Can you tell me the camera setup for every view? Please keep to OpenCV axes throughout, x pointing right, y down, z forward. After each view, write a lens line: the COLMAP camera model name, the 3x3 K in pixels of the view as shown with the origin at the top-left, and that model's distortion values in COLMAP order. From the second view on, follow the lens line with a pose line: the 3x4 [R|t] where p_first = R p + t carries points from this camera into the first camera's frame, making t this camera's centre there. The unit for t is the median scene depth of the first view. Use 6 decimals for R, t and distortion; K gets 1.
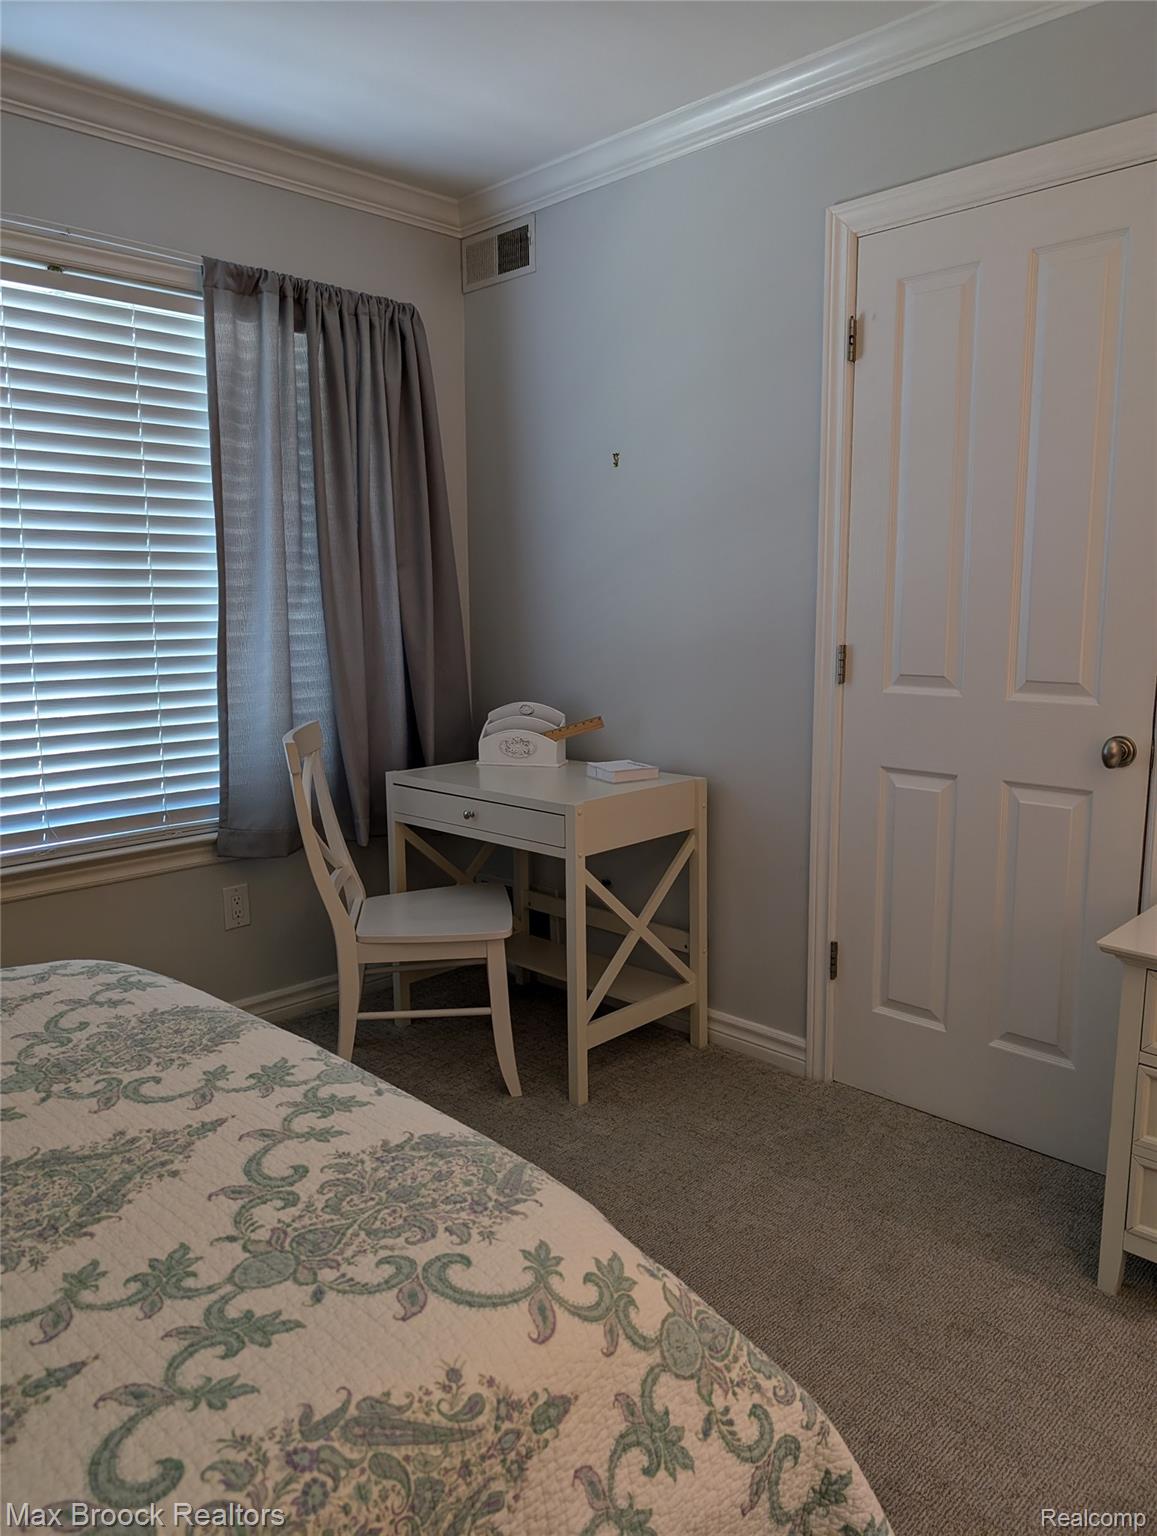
lens RADIAL K [[1114.8, 0, 579.1], [0, 1114.8, 769.8], [0, 0, 1]] dist [0.015206, -0.008449]
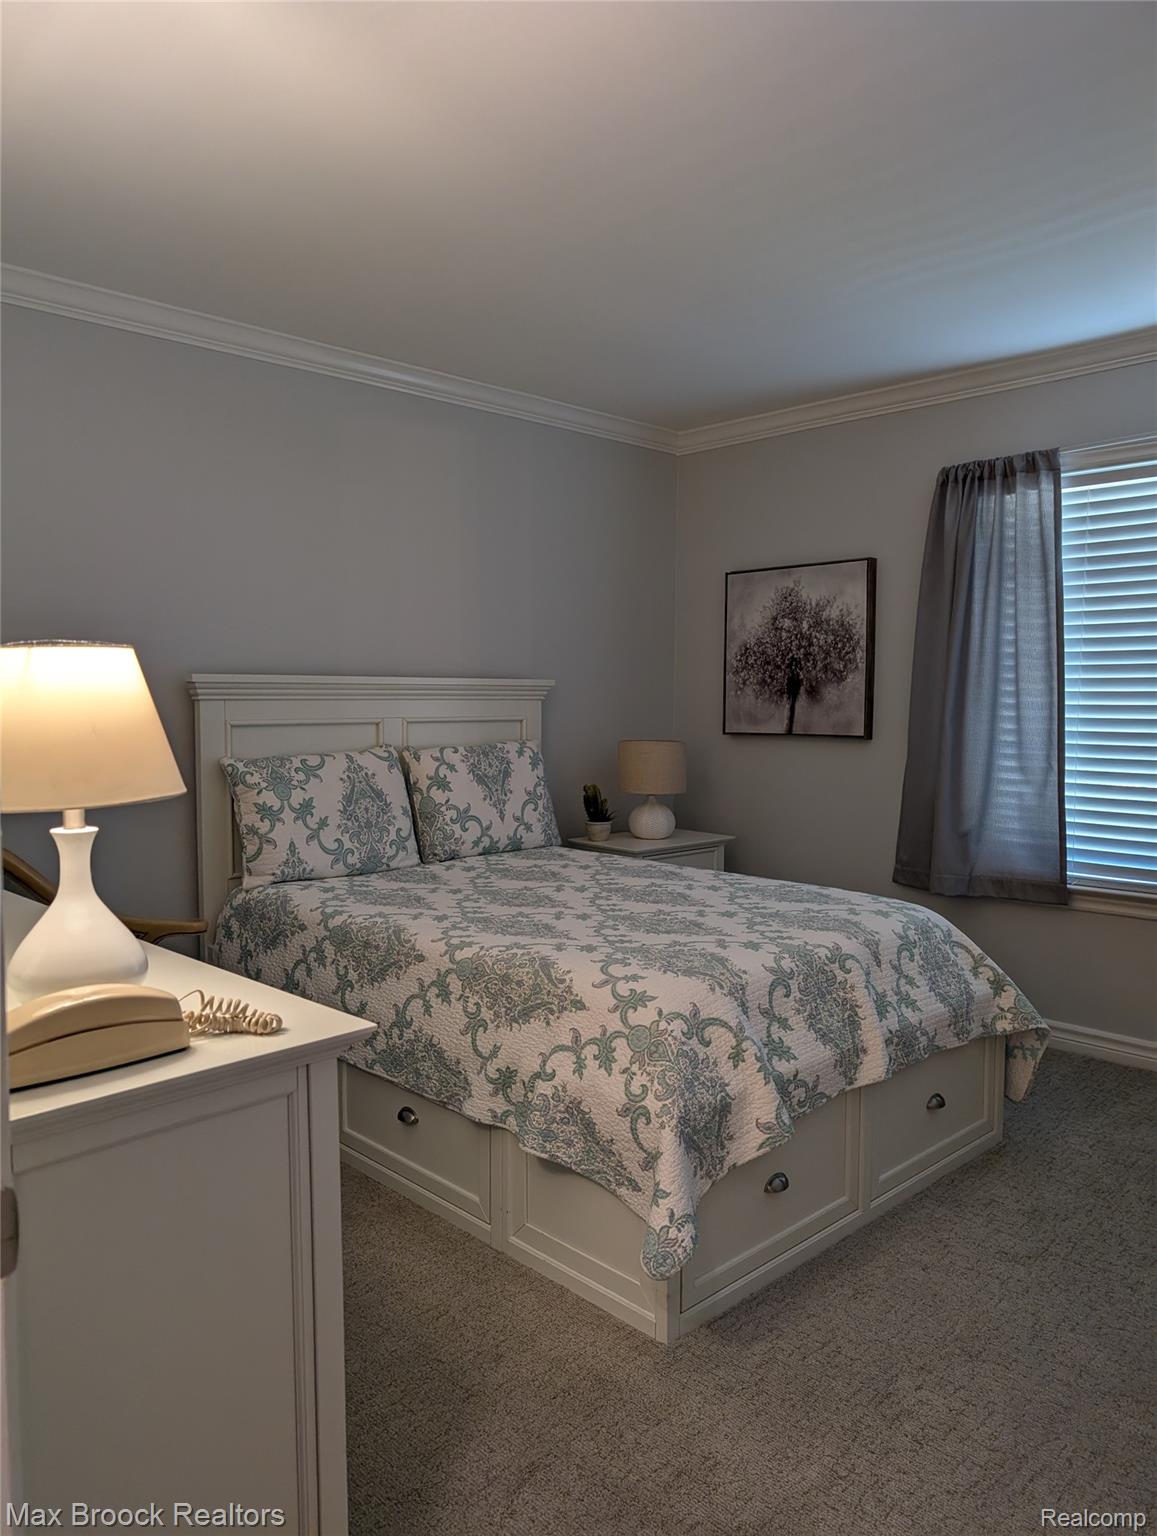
lens RADIAL K [[1114.8, 0, 578.4], [0, 1114.8, 770.2], [0, 0, 1]] dist [0.015206, -0.008449]
pose [[-0.026062, 0.082383, -0.996260, 2.292479], [-0.161635, 0.983138, 0.085526, -0.179152], [0.986506, 0.163259, -0.012306, 0.839524]]
